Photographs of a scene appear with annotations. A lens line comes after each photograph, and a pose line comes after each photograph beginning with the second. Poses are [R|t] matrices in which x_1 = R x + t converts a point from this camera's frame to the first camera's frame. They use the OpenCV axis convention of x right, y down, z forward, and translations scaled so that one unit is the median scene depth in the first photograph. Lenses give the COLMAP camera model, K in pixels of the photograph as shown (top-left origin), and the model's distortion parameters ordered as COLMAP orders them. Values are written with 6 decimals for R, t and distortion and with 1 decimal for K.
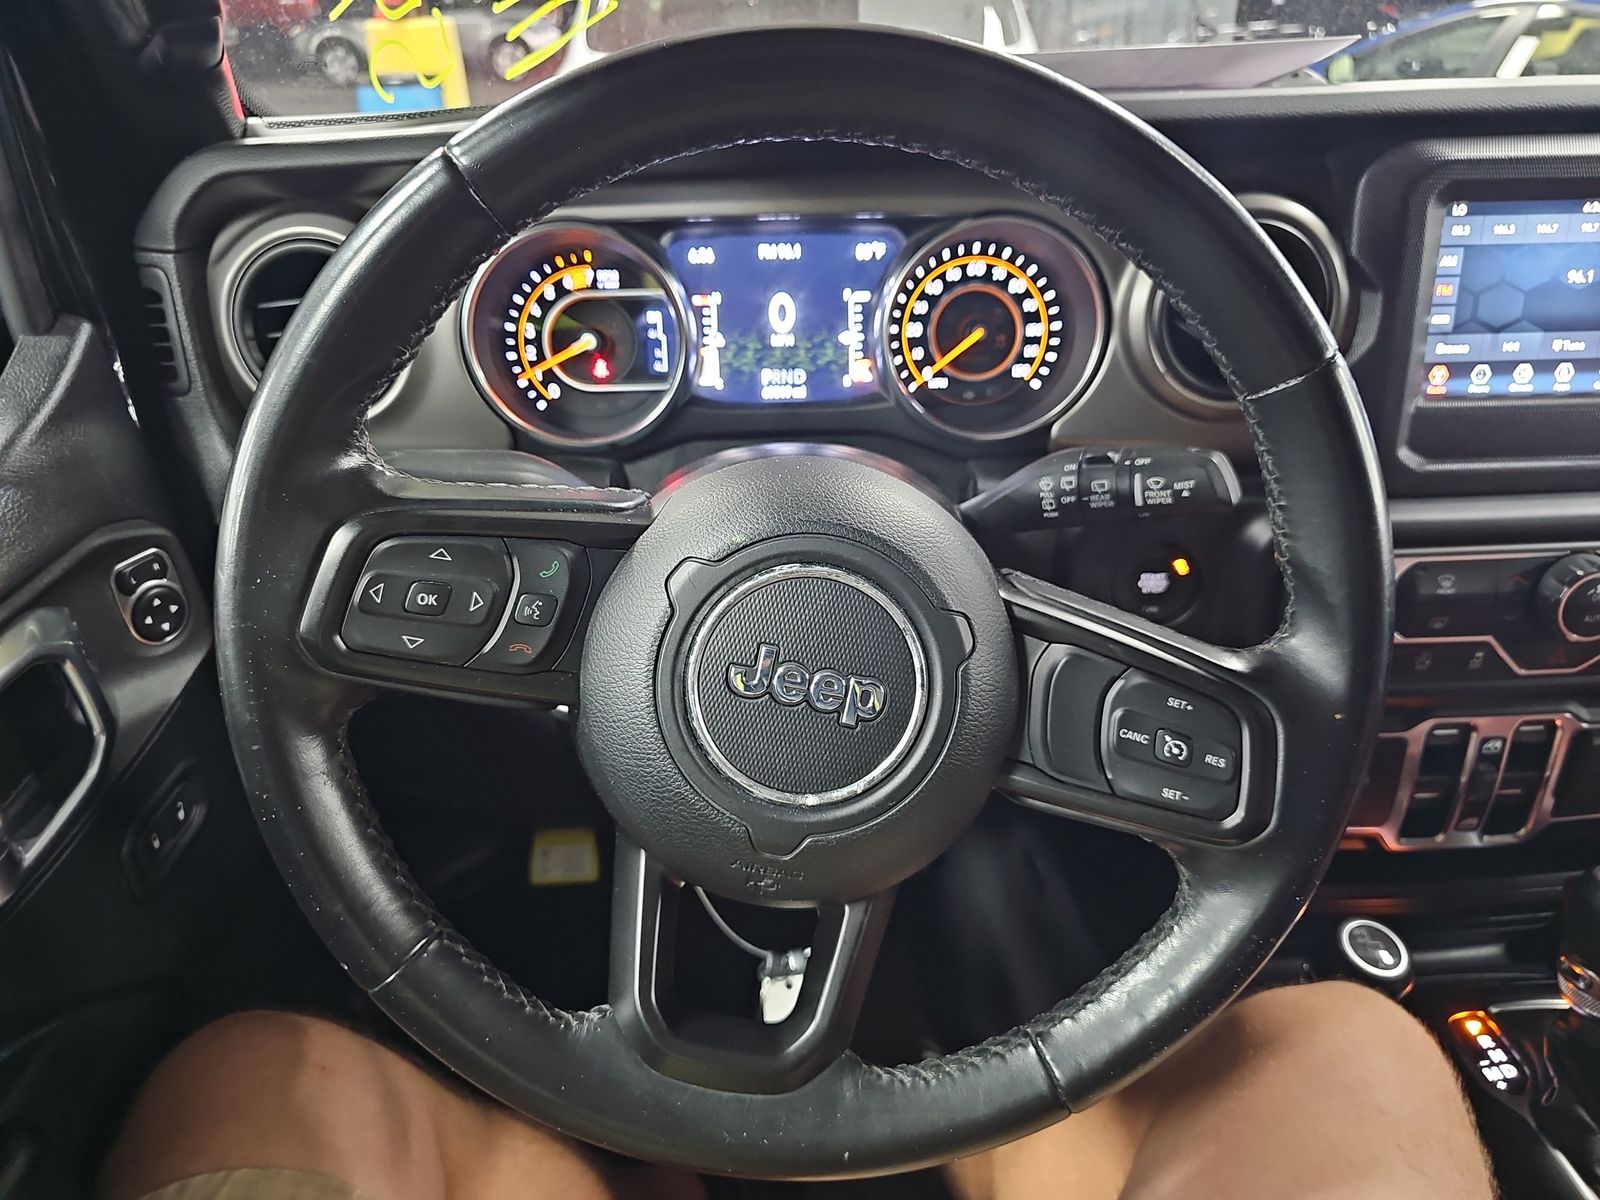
lens RADIAL K [[1090.5, 0, 800.0], [0, 1090.5, 600.0], [0, 0, 1]] dist [-0.001757, -0.001236]
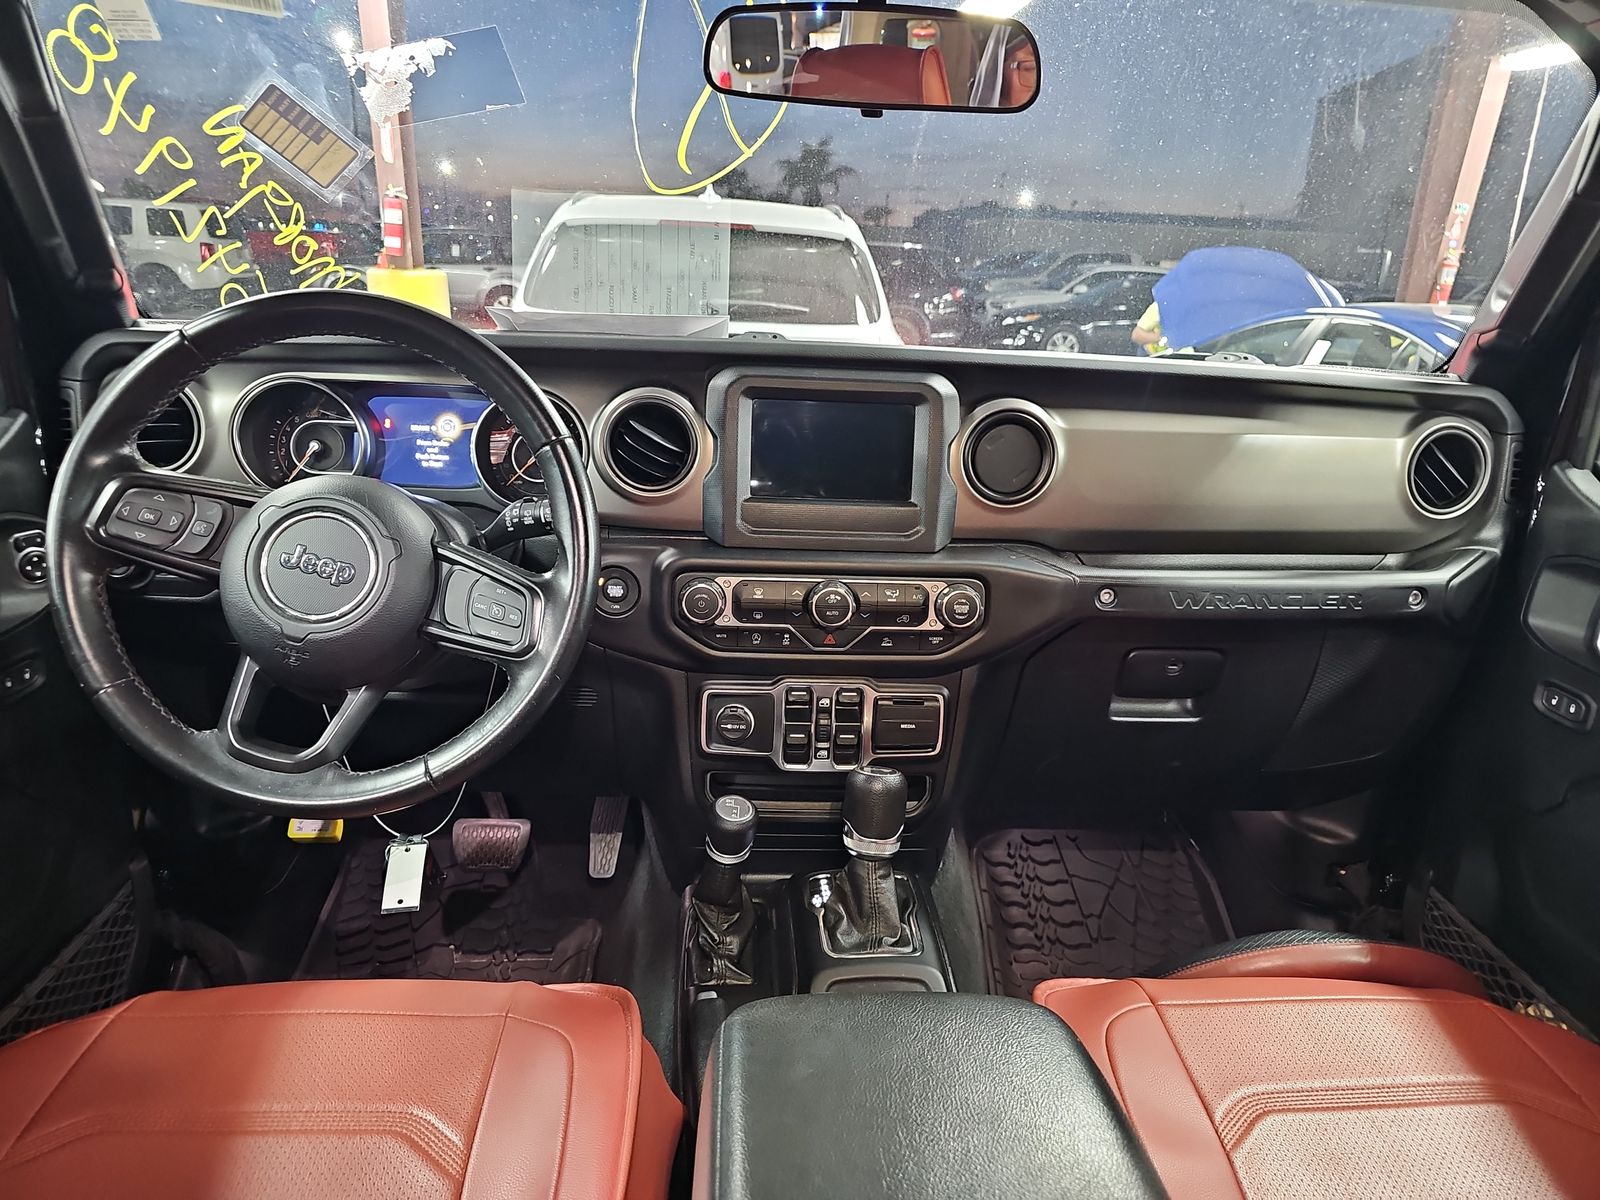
lens RADIAL K [[1050.0, 0, 800.0], [0, 1050.0, 600.0], [0, 0, 1]] dist [0.010084, -0.000982]
pose [[0.997765, 0.051883, 0.042104, 0.718843], [-0.042623, 0.979493, -0.196917, 0.421899], [-0.051457, 0.194682, 0.979516, -0.913718]]
